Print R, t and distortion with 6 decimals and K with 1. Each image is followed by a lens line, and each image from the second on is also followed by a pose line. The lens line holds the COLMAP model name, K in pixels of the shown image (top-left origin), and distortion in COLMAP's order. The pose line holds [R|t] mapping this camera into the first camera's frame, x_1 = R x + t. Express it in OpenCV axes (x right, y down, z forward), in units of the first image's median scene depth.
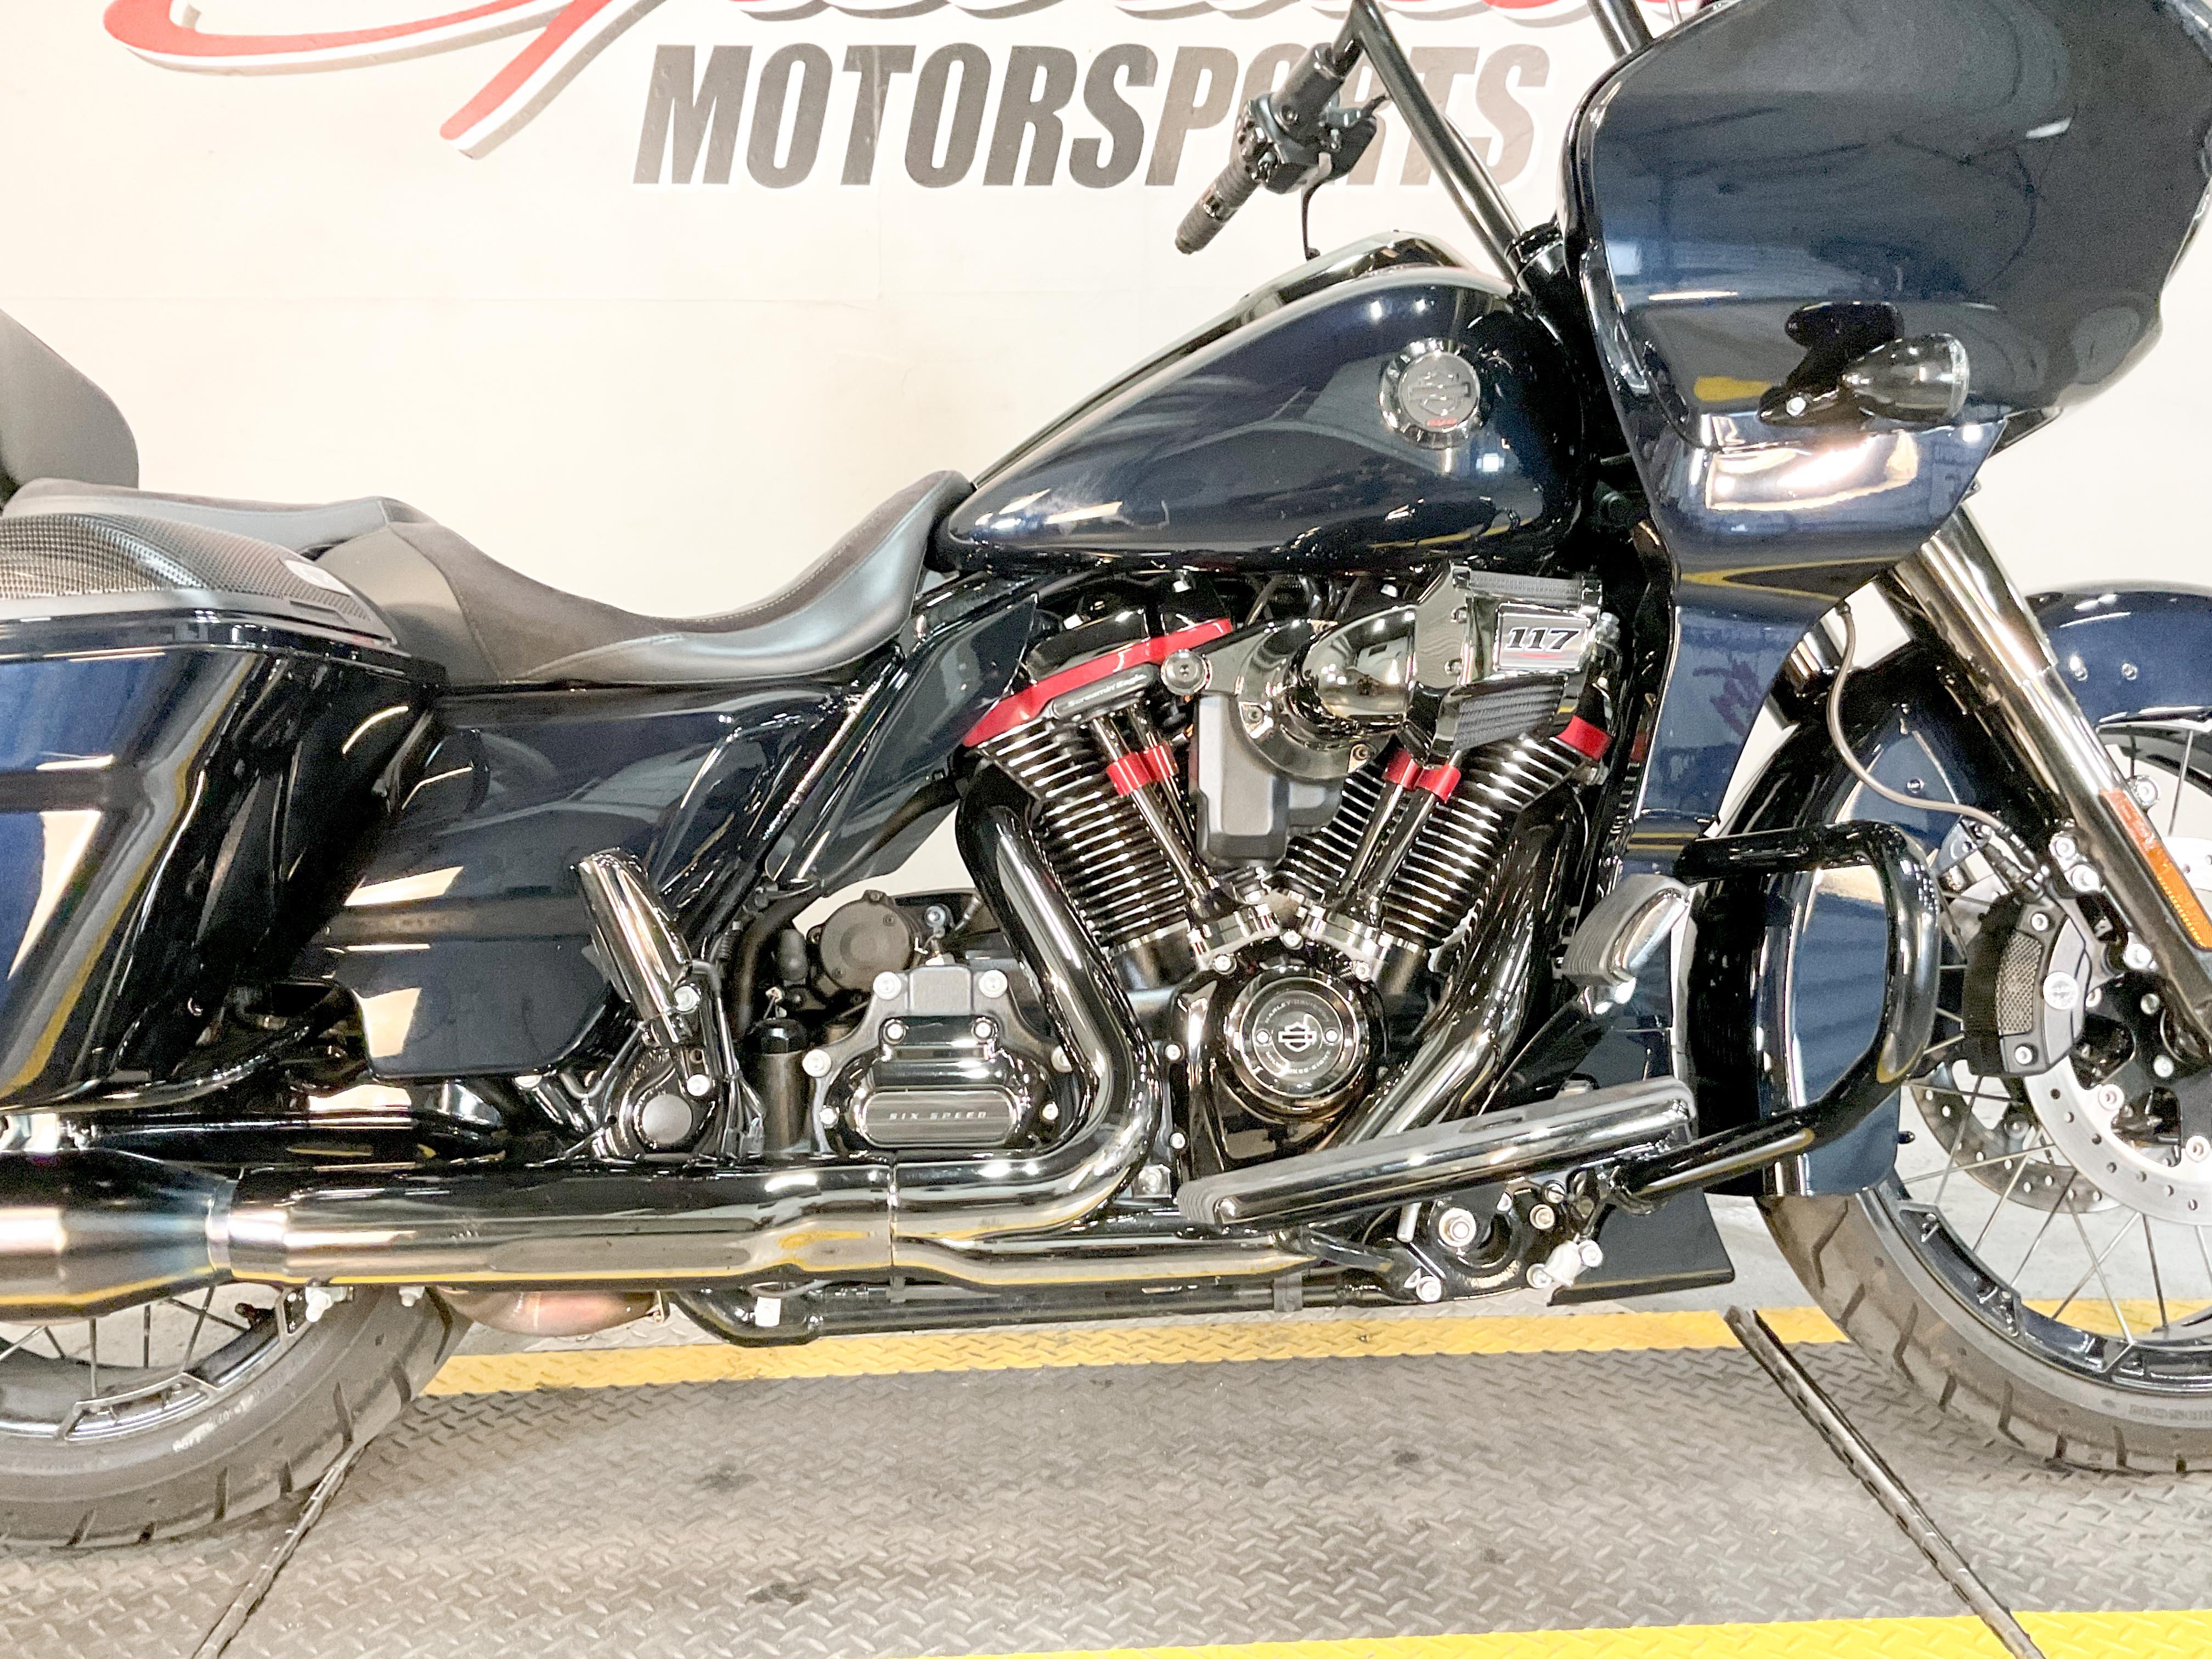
lens RADIAL K [[1956.2, 0, 1099.6], [0, 1956.2, 812.2], [0, 0, 1]] dist [0.001142, -0.006221]
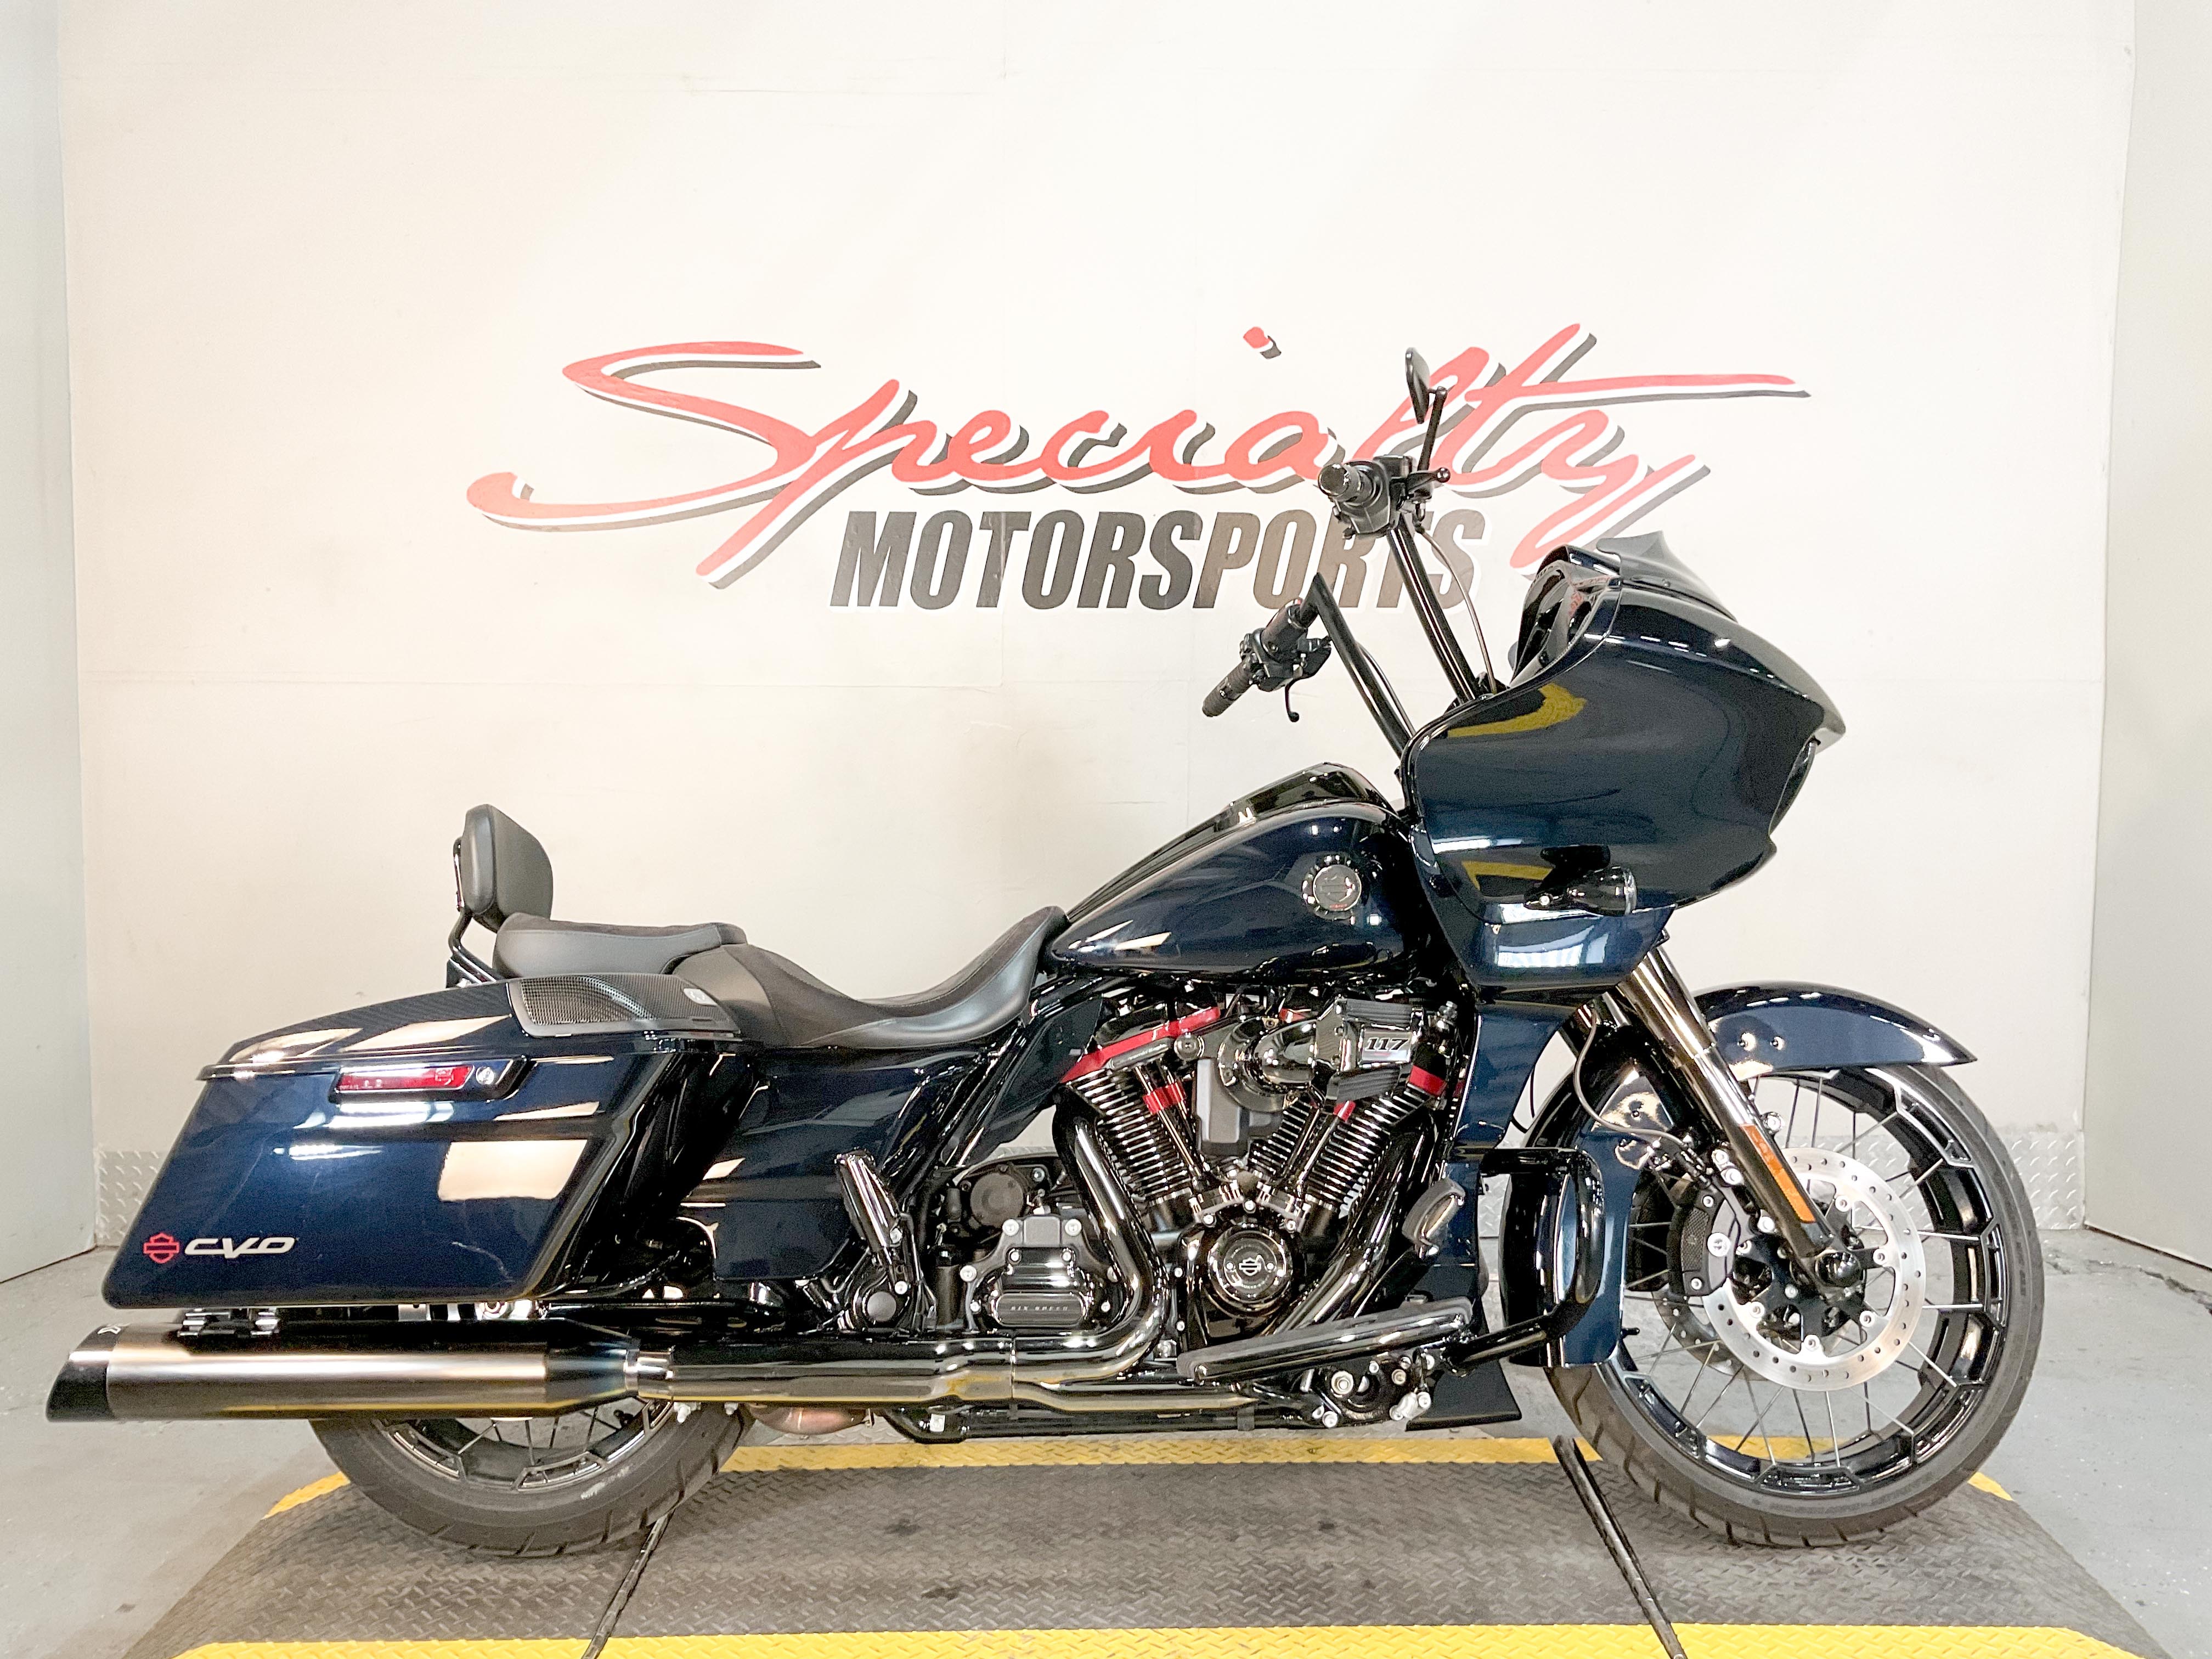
lens RADIAL K [[1847.1, 0, 1107.0], [0, 1847.1, 820.3], [0, 0, 1]] dist [0.015376, -0.049655]
pose [[0.999067, 0.011817, -0.041527, 0.035389], [-0.014646, 0.997544, -0.068496, -0.148667], [0.040616, 0.069041, 0.996787, -0.590239]]
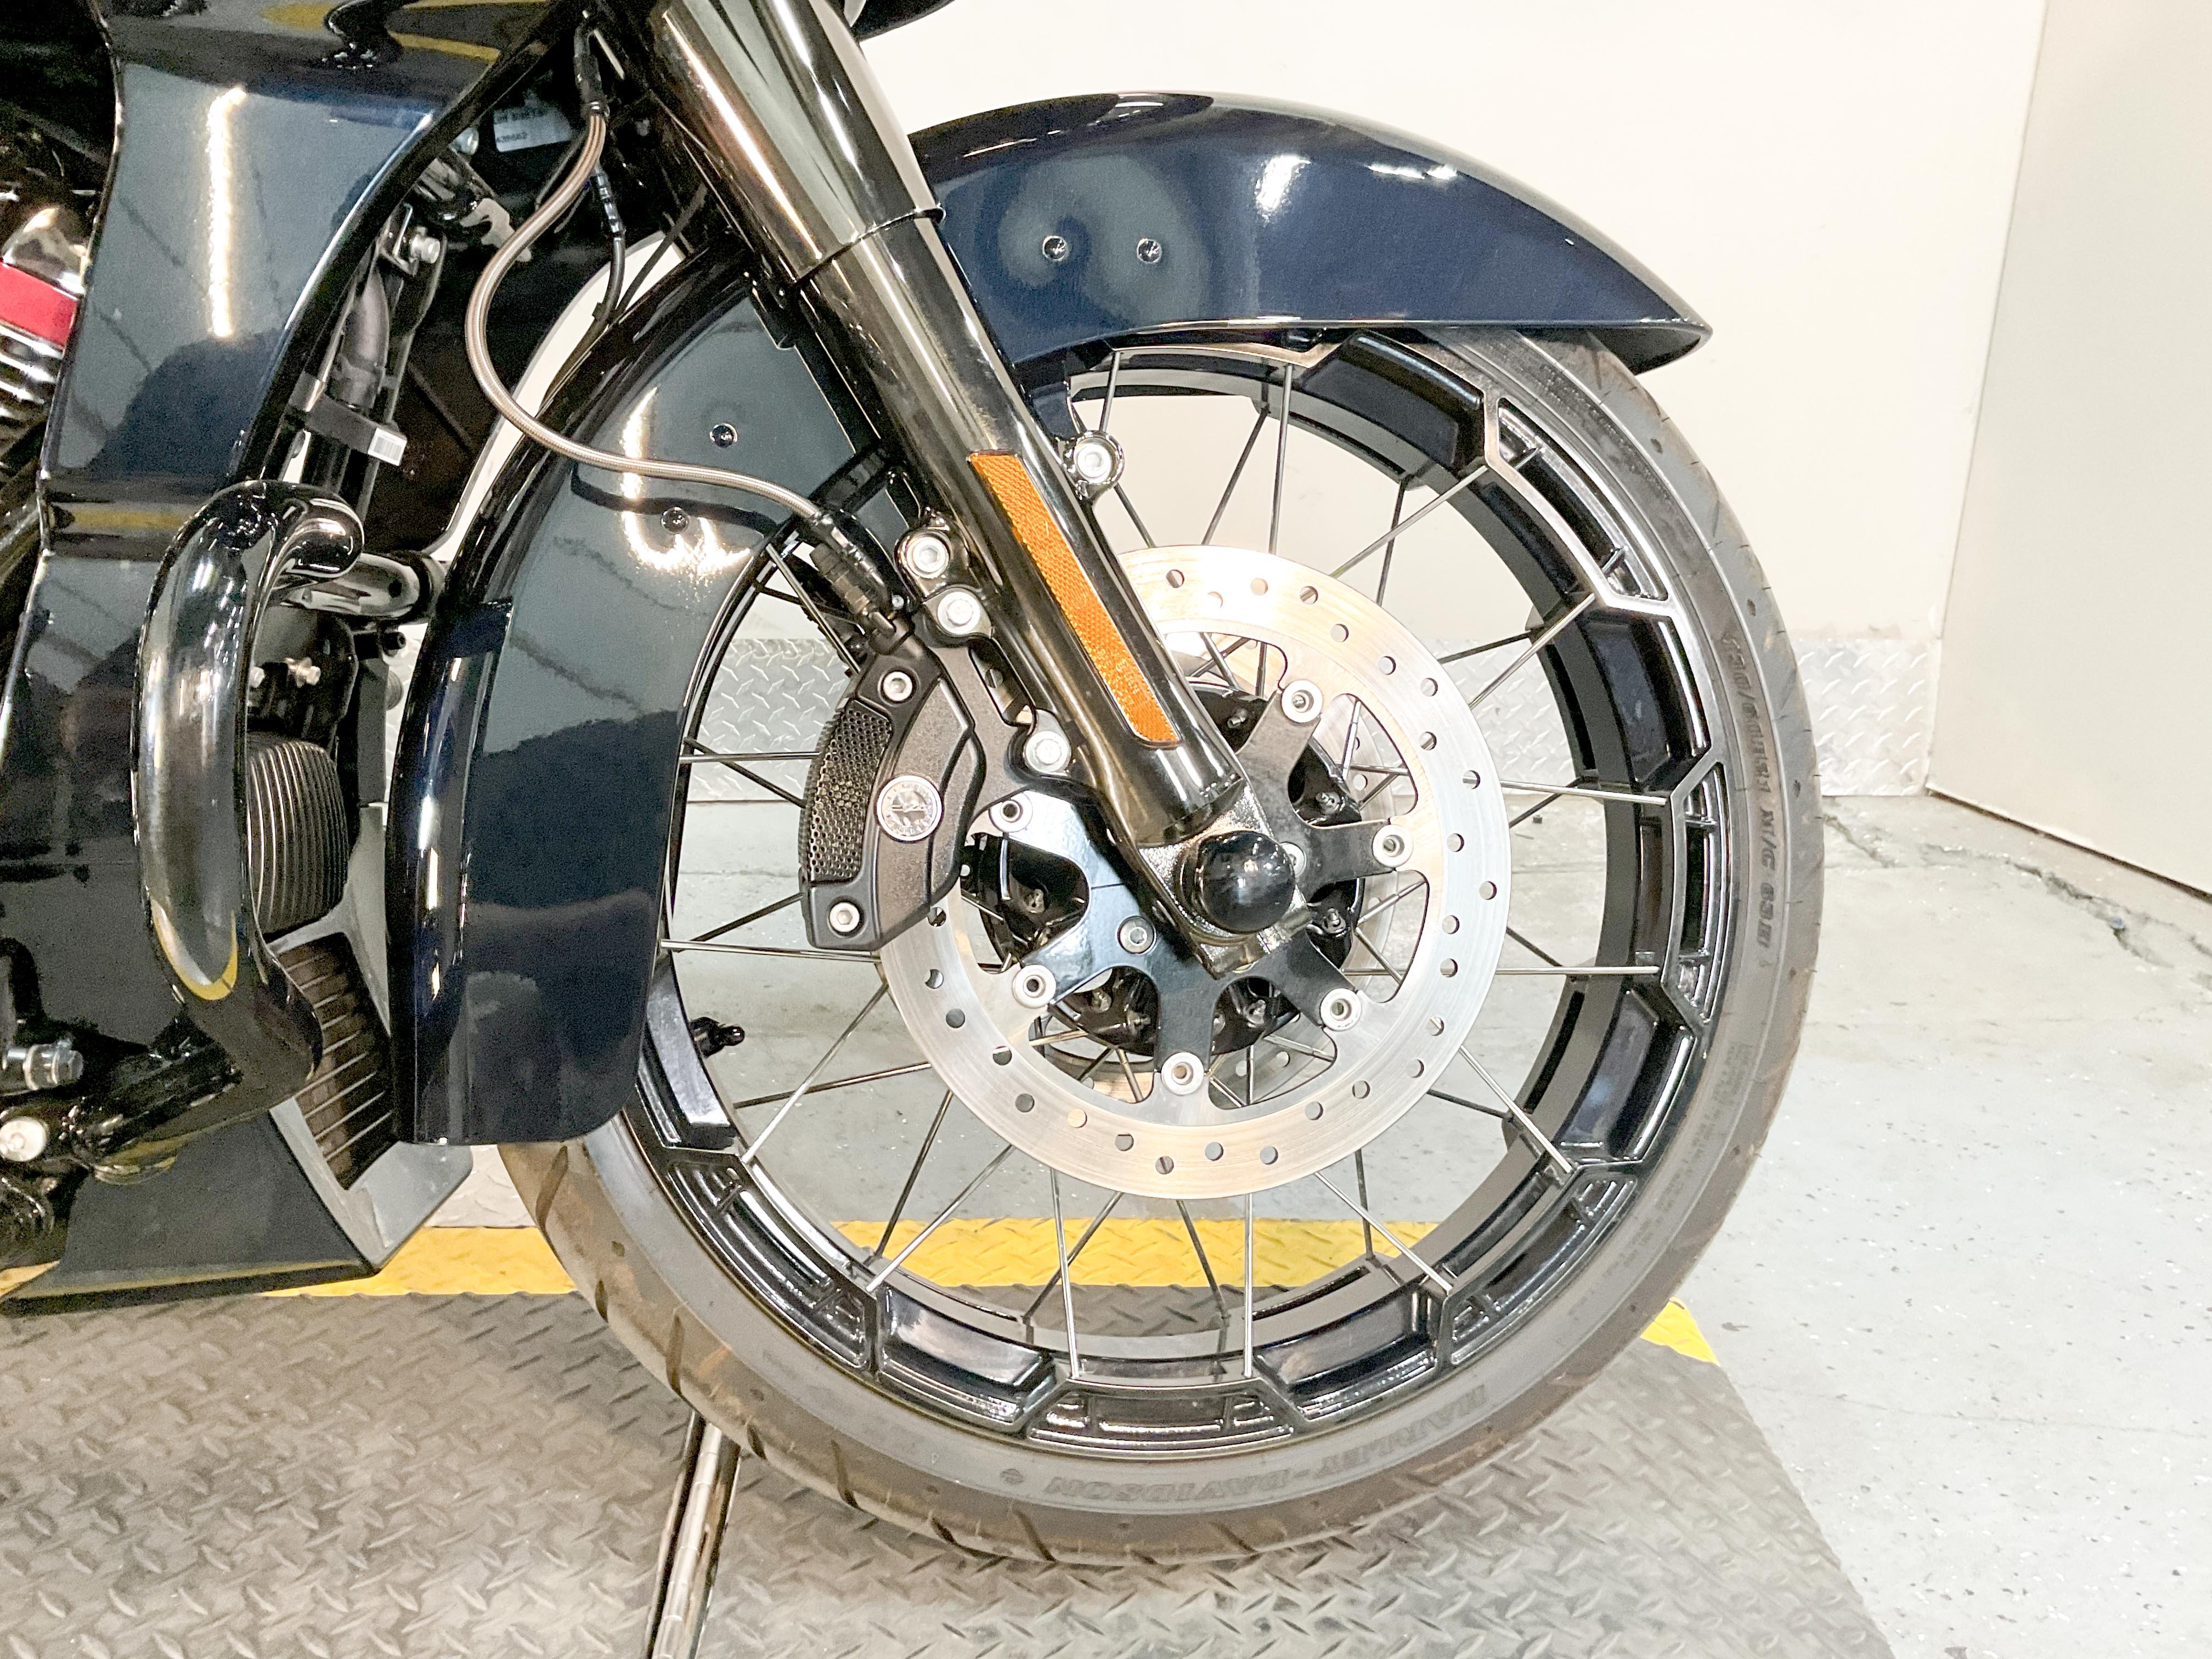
lens RADIAL K [[1956.2, 0, 1099.6], [0, 1956.2, 812.2], [0, 0, 1]] dist [0.001142, -0.006221]
pose [[0.998642, 0.029008, 0.043270, 0.512793], [-0.035362, 0.987412, 0.154167, 0.002753], [-0.038253, -0.155488, 0.987097, 0.429673]]
